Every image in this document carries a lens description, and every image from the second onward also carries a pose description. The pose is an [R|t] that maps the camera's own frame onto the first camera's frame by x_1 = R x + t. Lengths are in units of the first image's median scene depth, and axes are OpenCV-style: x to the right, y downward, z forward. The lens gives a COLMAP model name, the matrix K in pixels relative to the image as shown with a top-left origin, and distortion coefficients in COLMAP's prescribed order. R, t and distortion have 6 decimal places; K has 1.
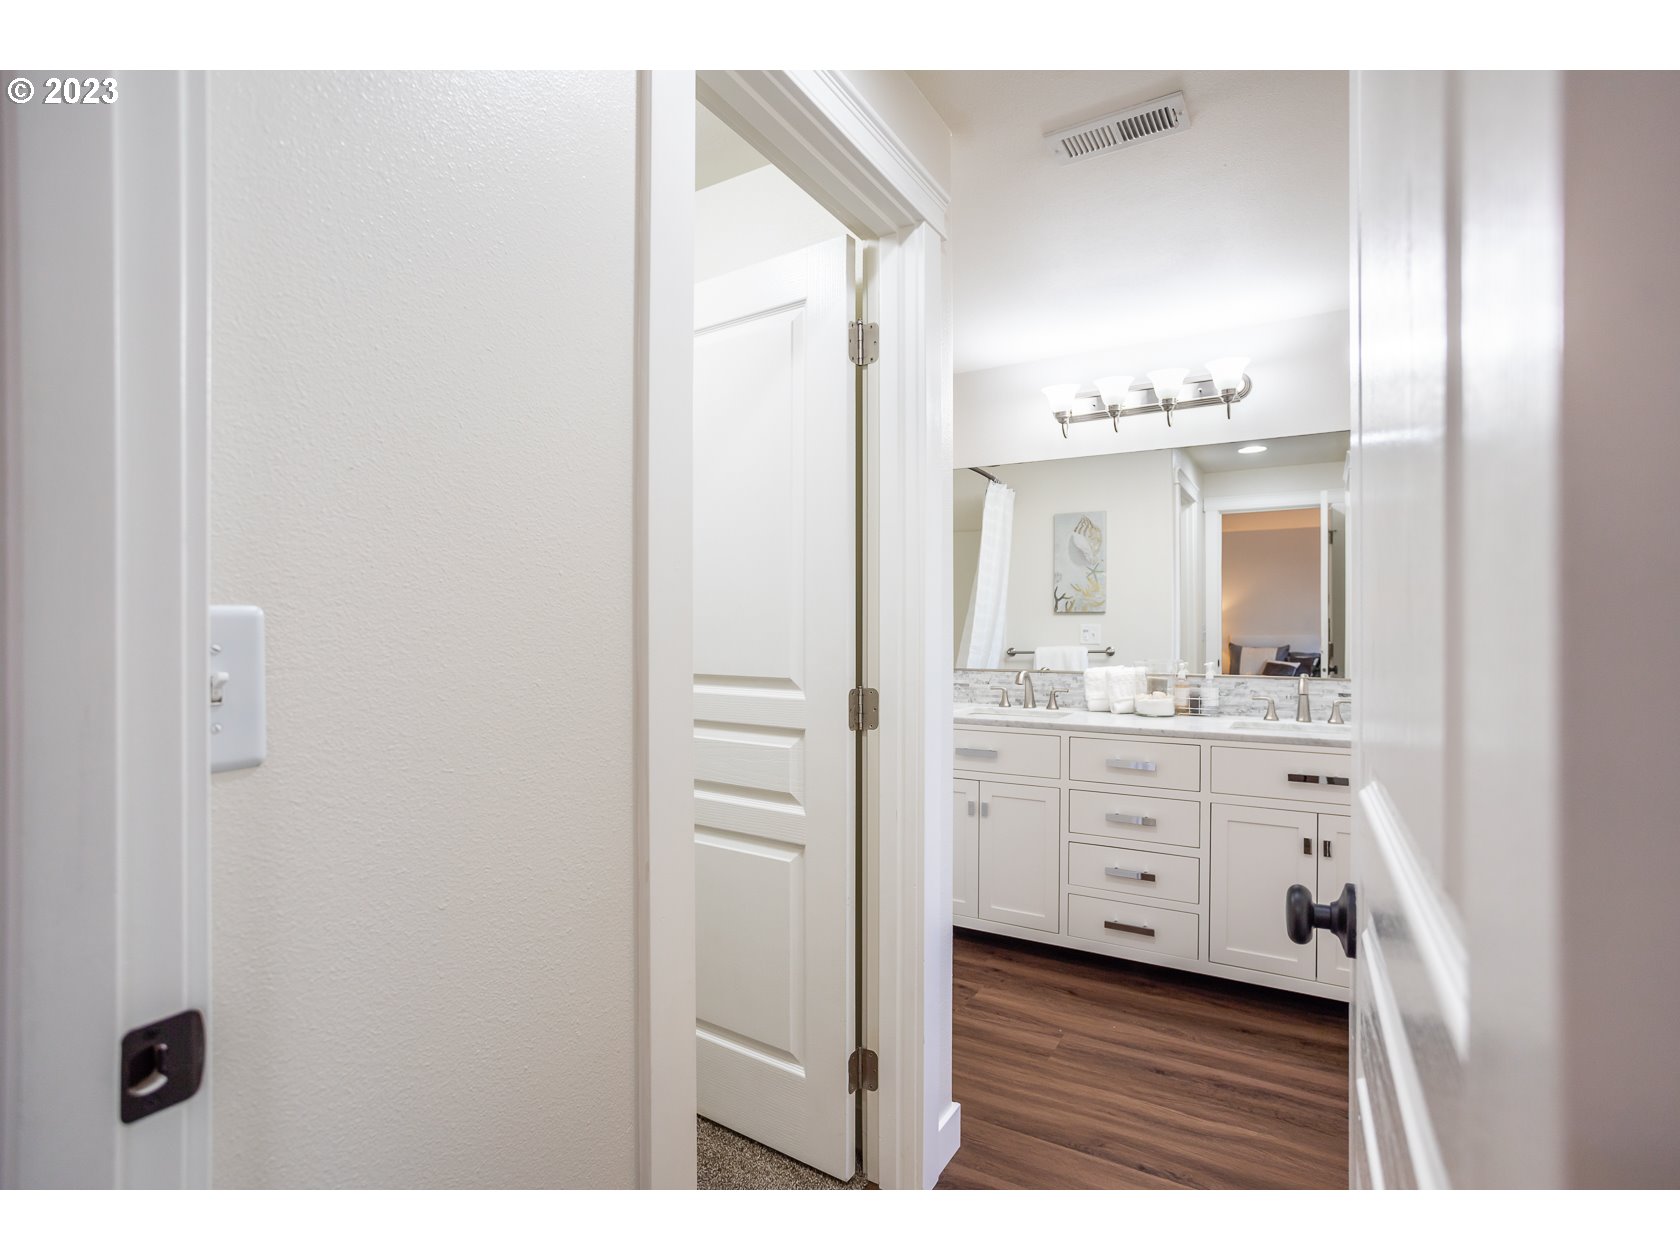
lens RADIAL K [[808.1, 0, 840.0], [0, 808.1, 630.0], [0, 0, 1]] dist [-0.000456, 0.000054]
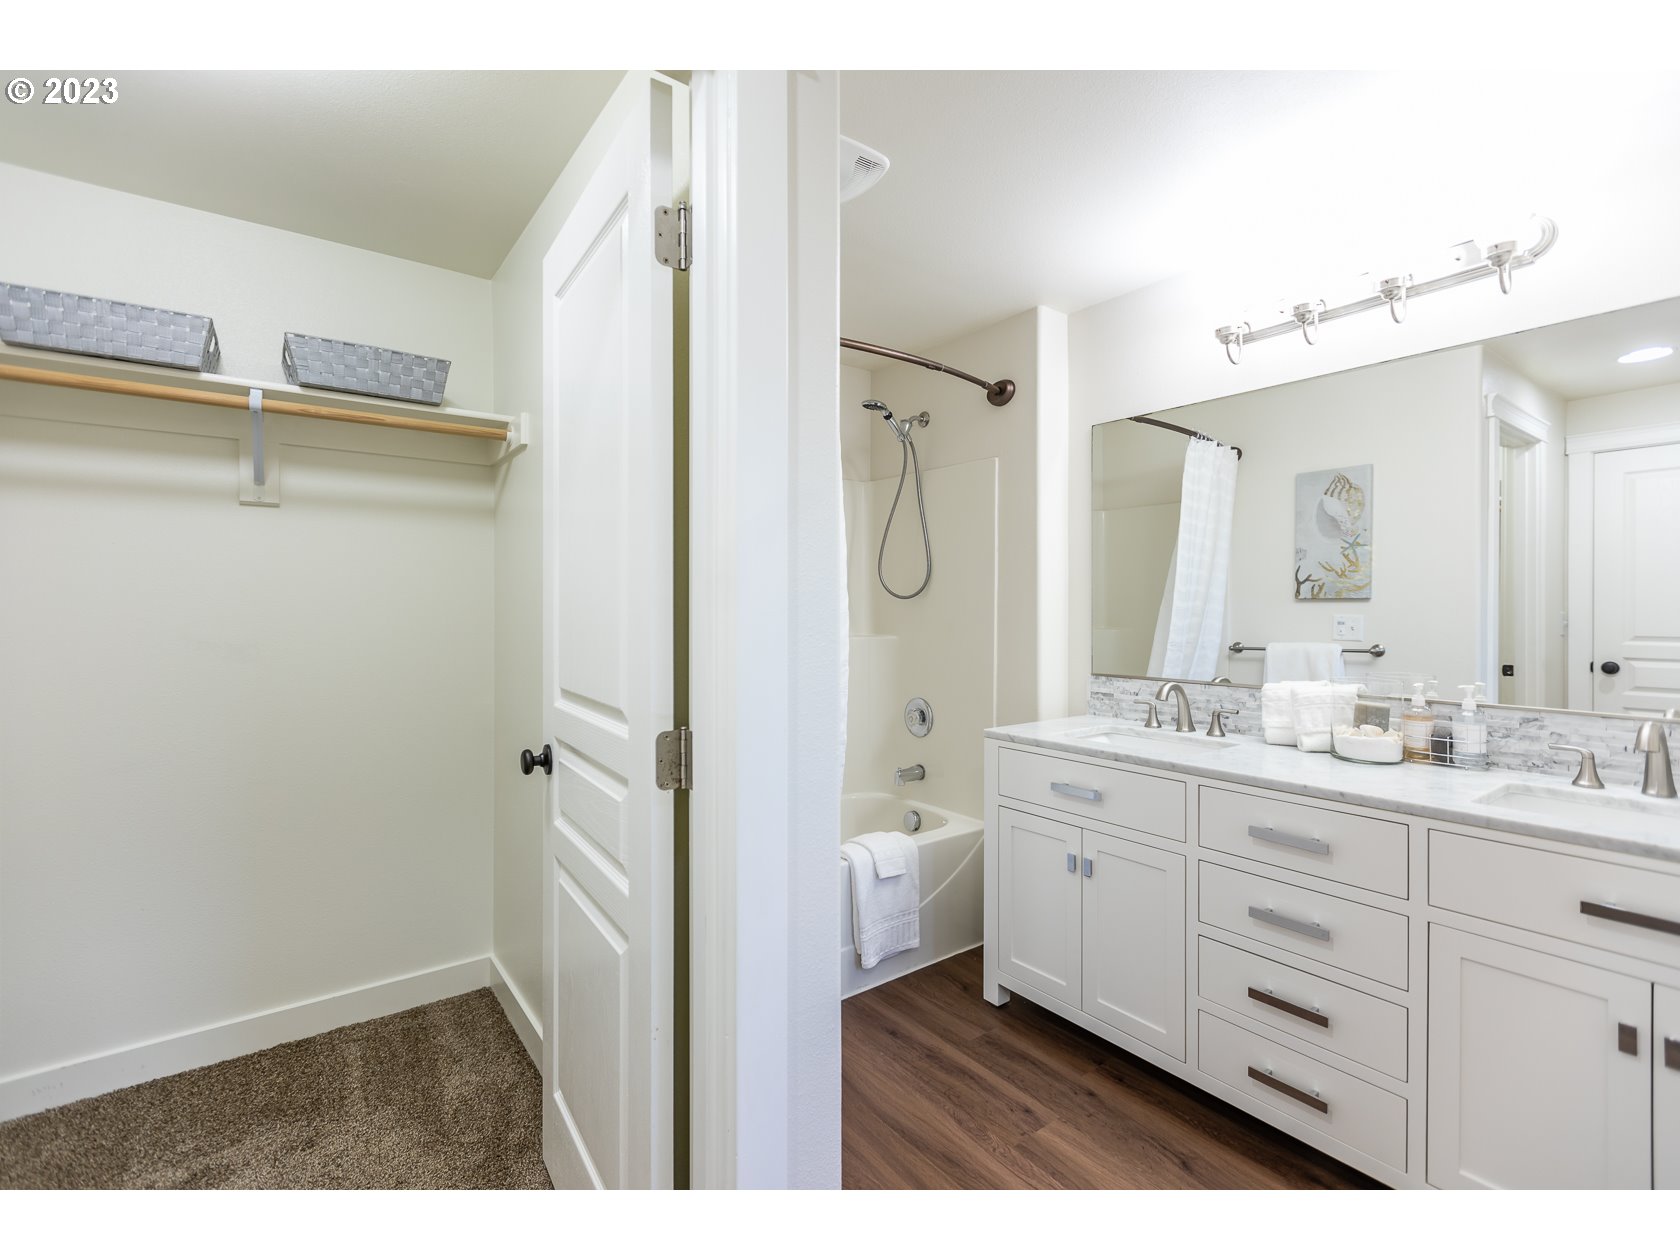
lens RADIAL K [[748.3, 0, 840.3], [0, 748.3, 604.3], [0, 0, 1]] dist [0.008415, -0.000295]
pose [[0.922242, -0.000594, -0.386614, 0.228131], [-0.001829, 0.999981, -0.005901, -0.018603], [0.386610, 0.006149, 0.922223, 0.255643]]
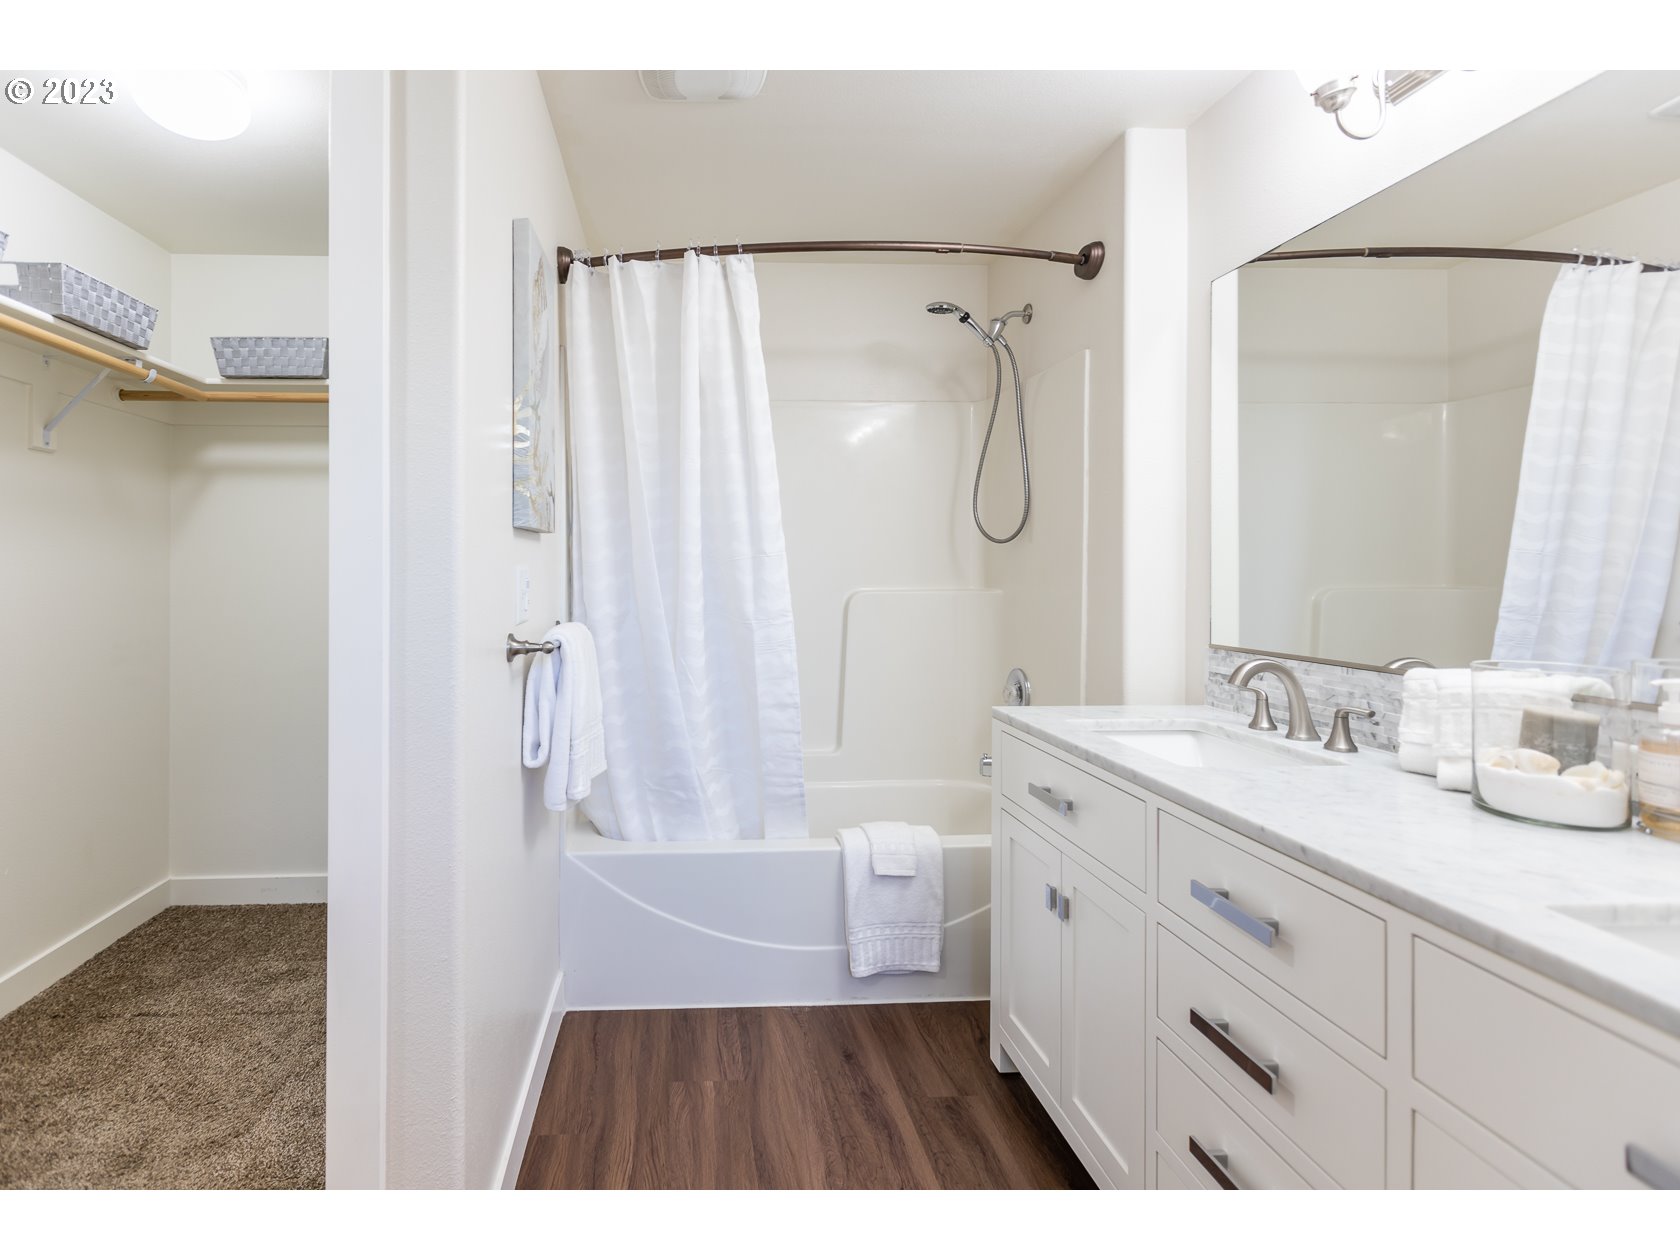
lens RADIAL K [[819.5, 0, 728.6], [0, 819.5, 562.6], [0, 0, 1]] dist [0.005084, 0.000218]
pose [[0.544542, -0.006826, -0.838706, 0.498912], [-0.002404, 0.999950, -0.009699, -0.001924], [0.838730, 0.007298, 0.544498, 0.497305]]
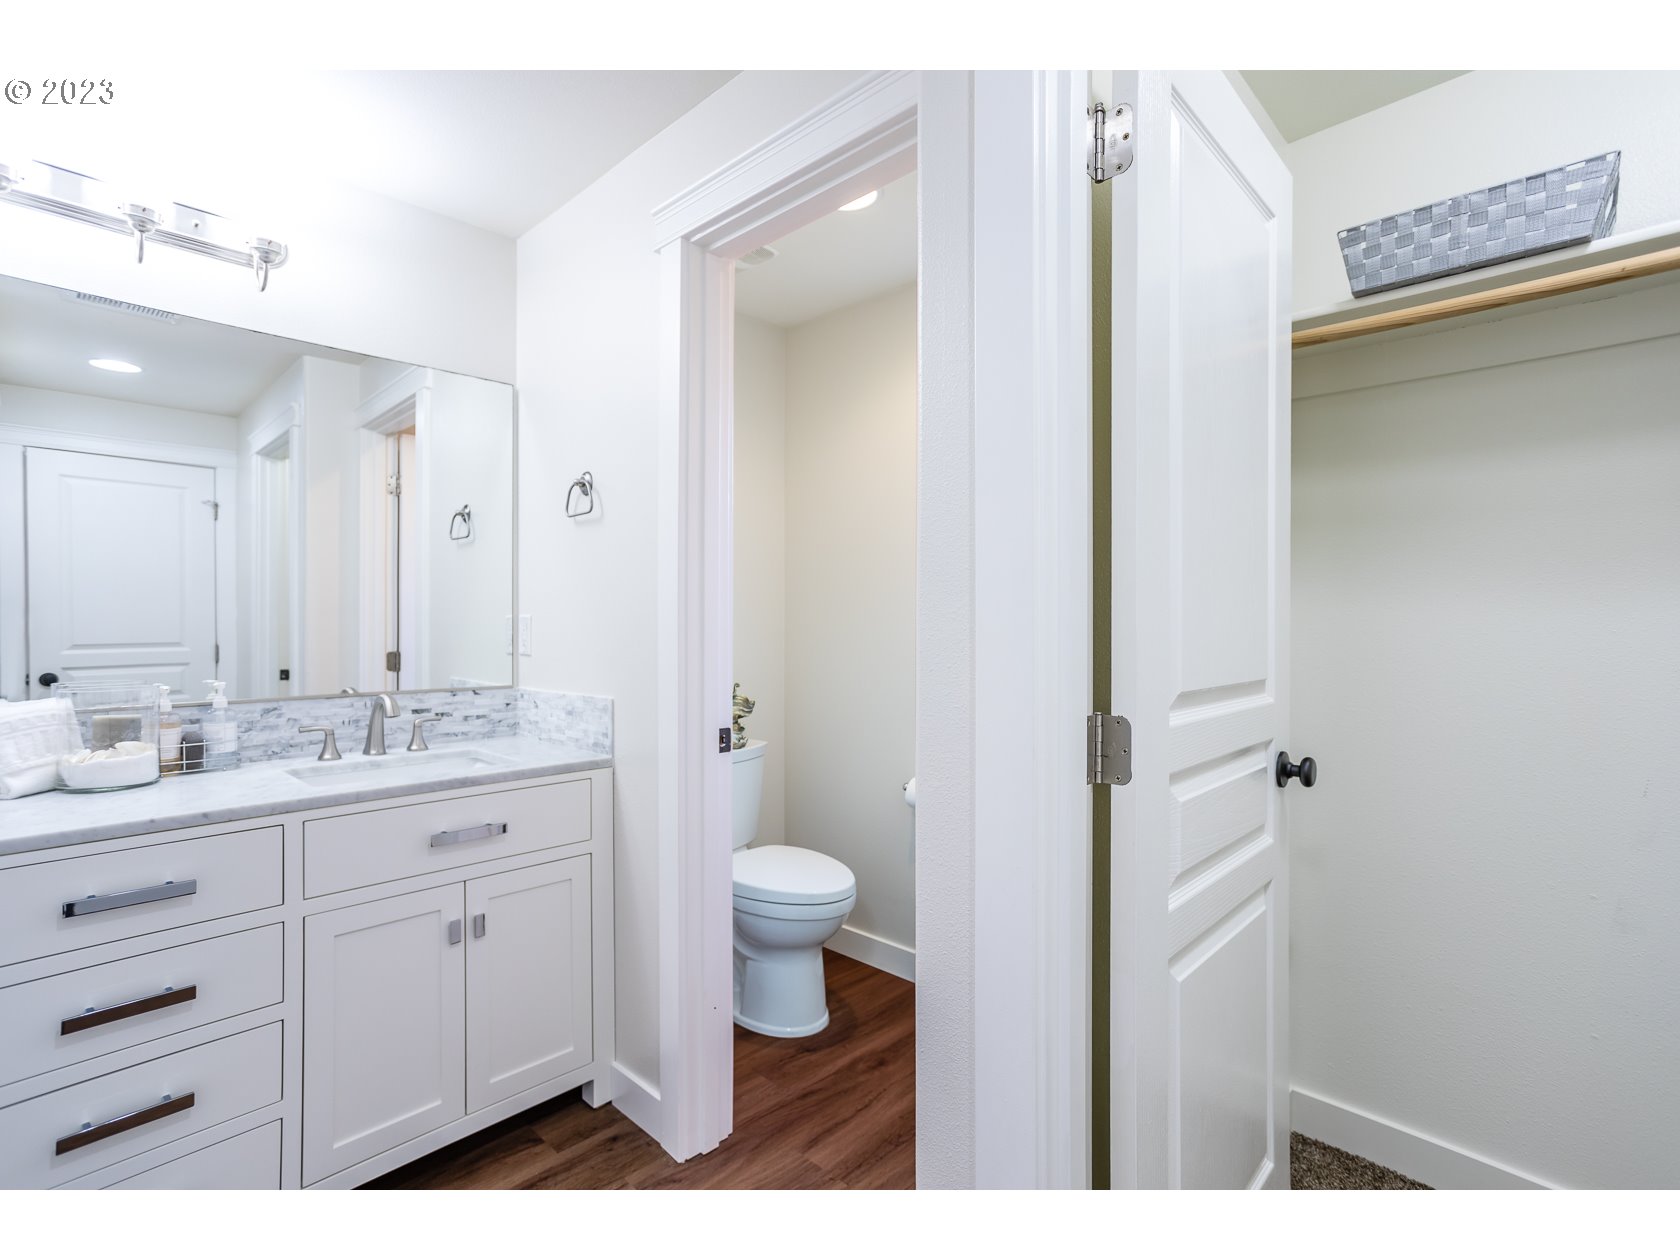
lens RADIAL K [[796.2, 0, 840.0], [0, 796.2, 630.0], [0, 0, 1]] dist [0.012210, 0.000141]
pose [[0.246652, -0.005857, 0.969086, -0.011257], [0.005744, 0.999973, 0.004581, 0.002148], [-0.969087, 0.004437, 0.246679, 0.400157]]
